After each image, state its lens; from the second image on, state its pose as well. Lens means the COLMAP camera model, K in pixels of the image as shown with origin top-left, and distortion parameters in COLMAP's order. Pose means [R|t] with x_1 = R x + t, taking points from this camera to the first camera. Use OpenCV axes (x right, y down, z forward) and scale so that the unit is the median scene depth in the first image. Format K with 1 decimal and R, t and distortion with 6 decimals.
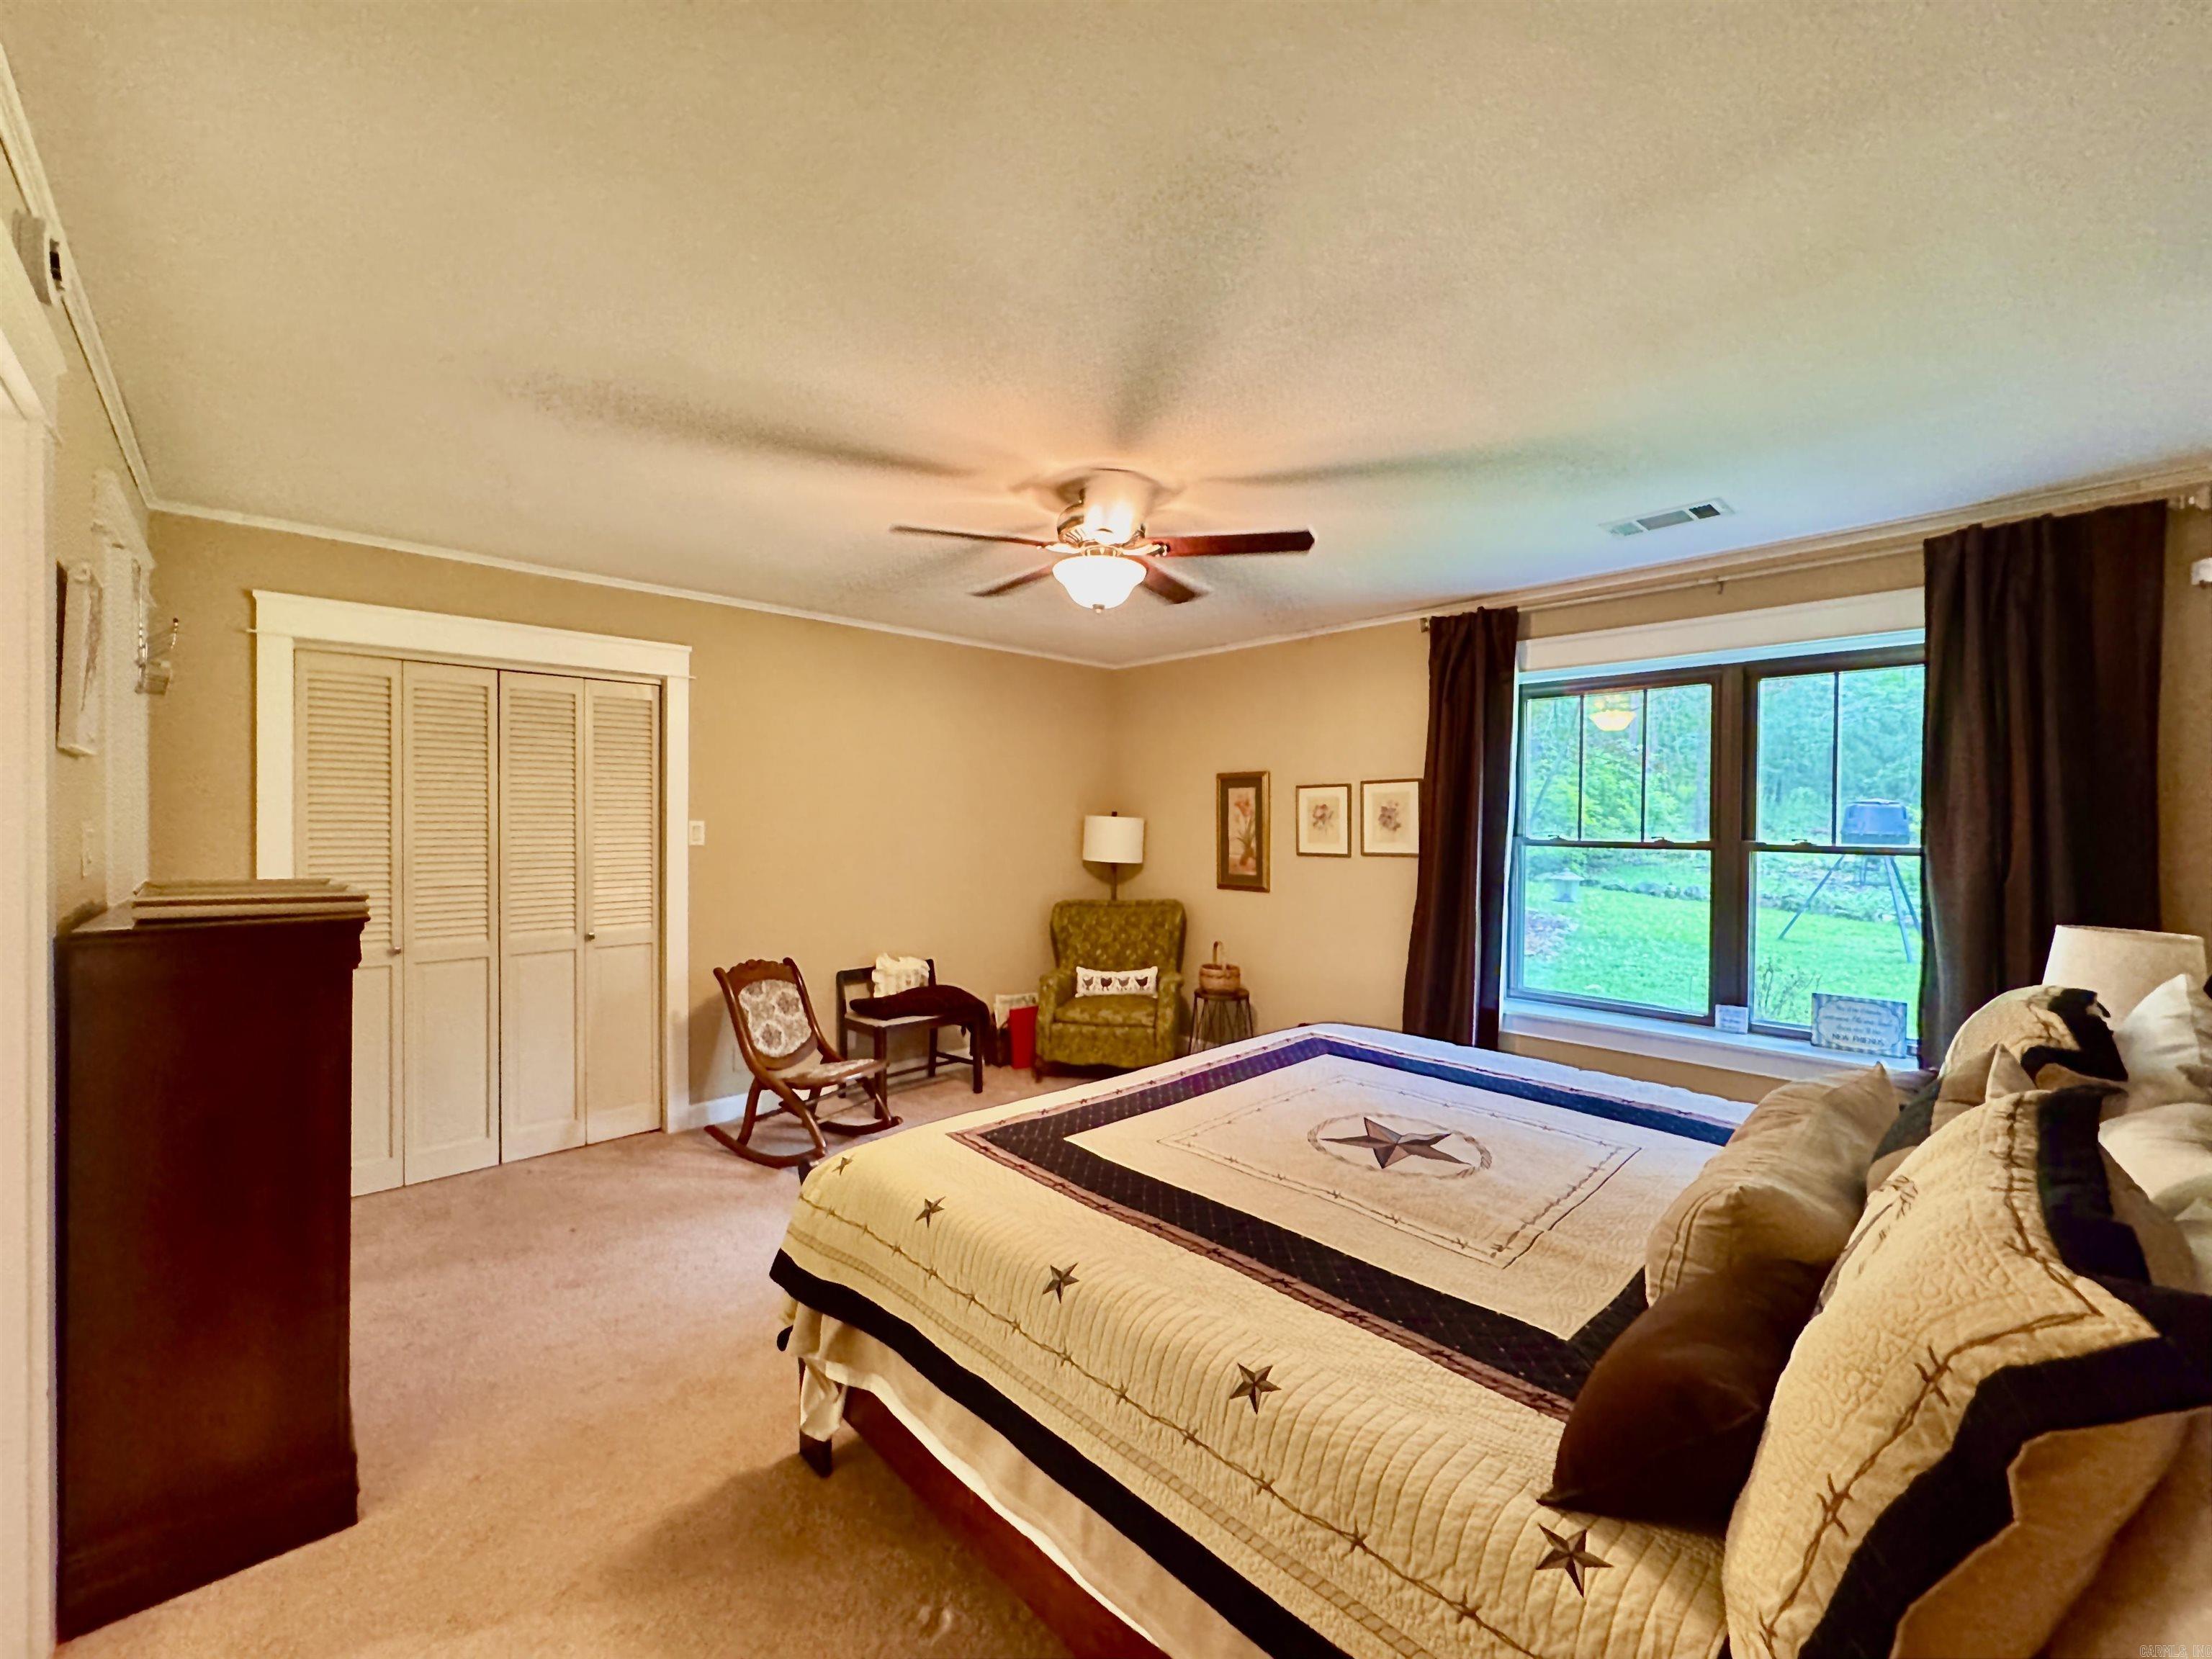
lens RADIAL K [[883.2, 0, 1103.3], [0, 883.2, 830.6], [0, 0, 1]] dist [-0.002167, -0.000273]
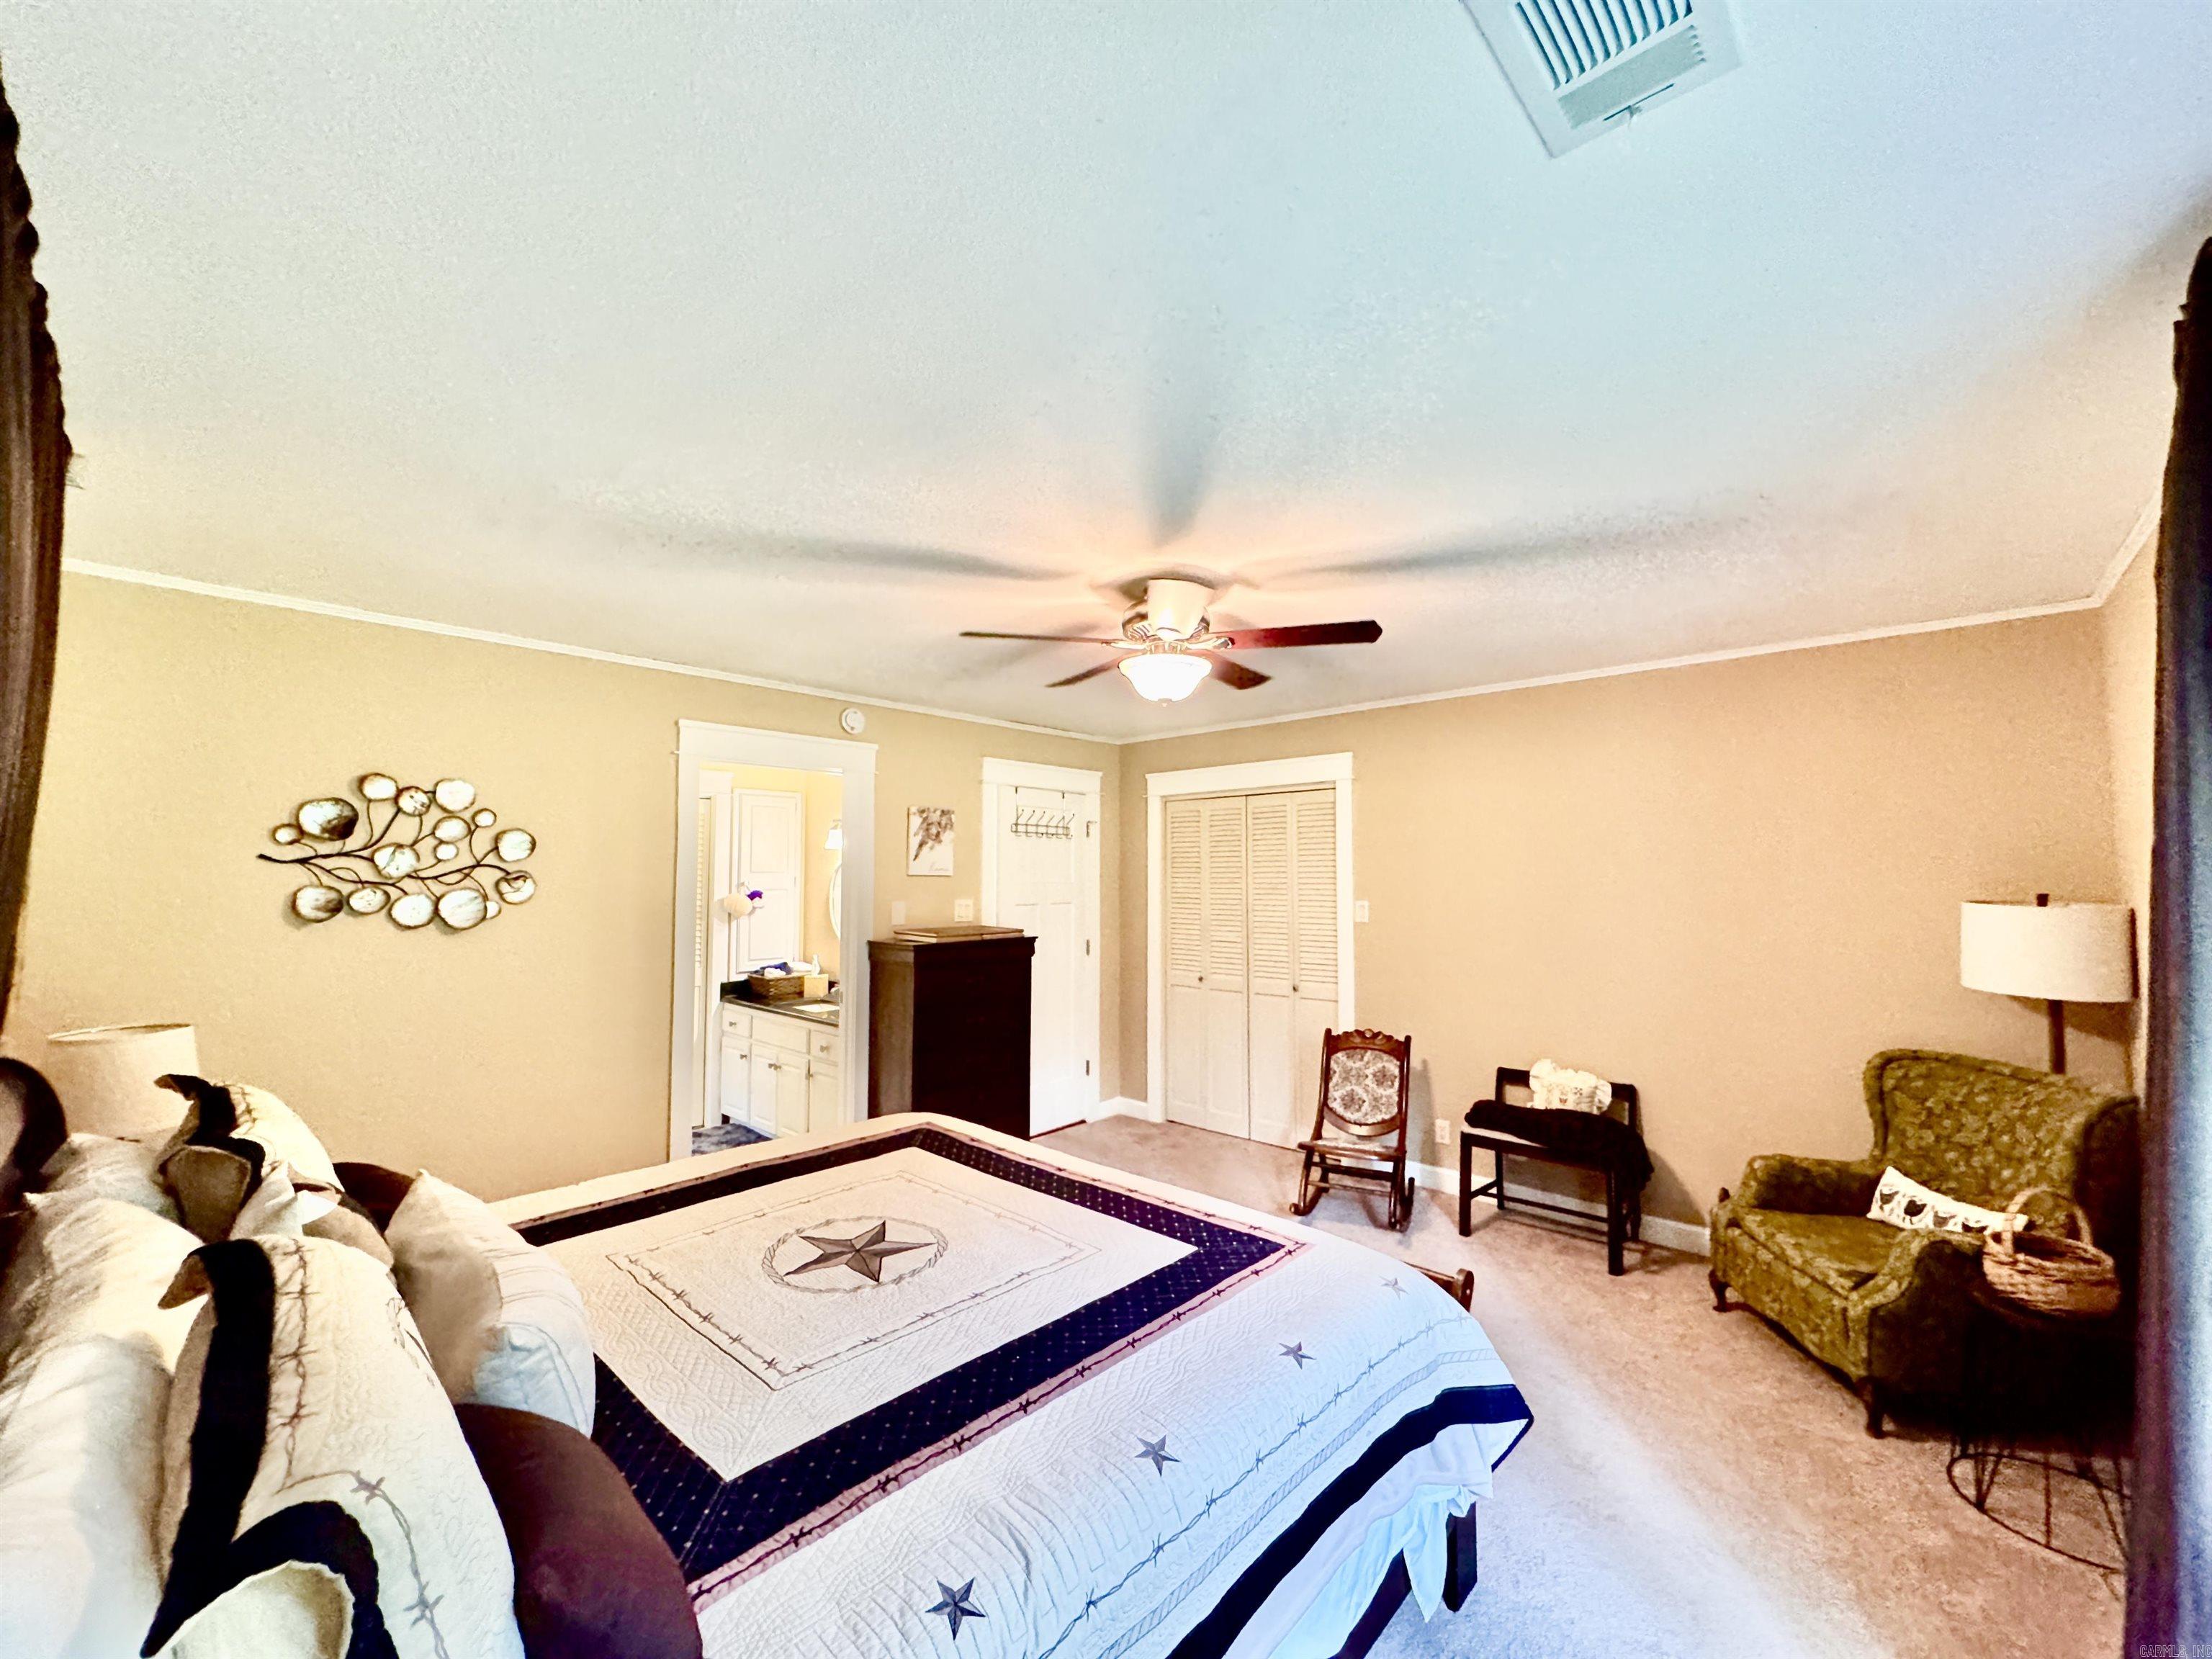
lens RADIAL K [[883.2, 0, 1106.8], [0, 883.2, 836.0], [0, 0, 1]] dist [-0.002167, -0.000273]
pose [[0.067011, -0.052494, -0.996370, 0.696187], [-0.009429, 0.998537, -0.053242, -0.032086], [0.997708, 0.012963, 0.066418, 0.612541]]
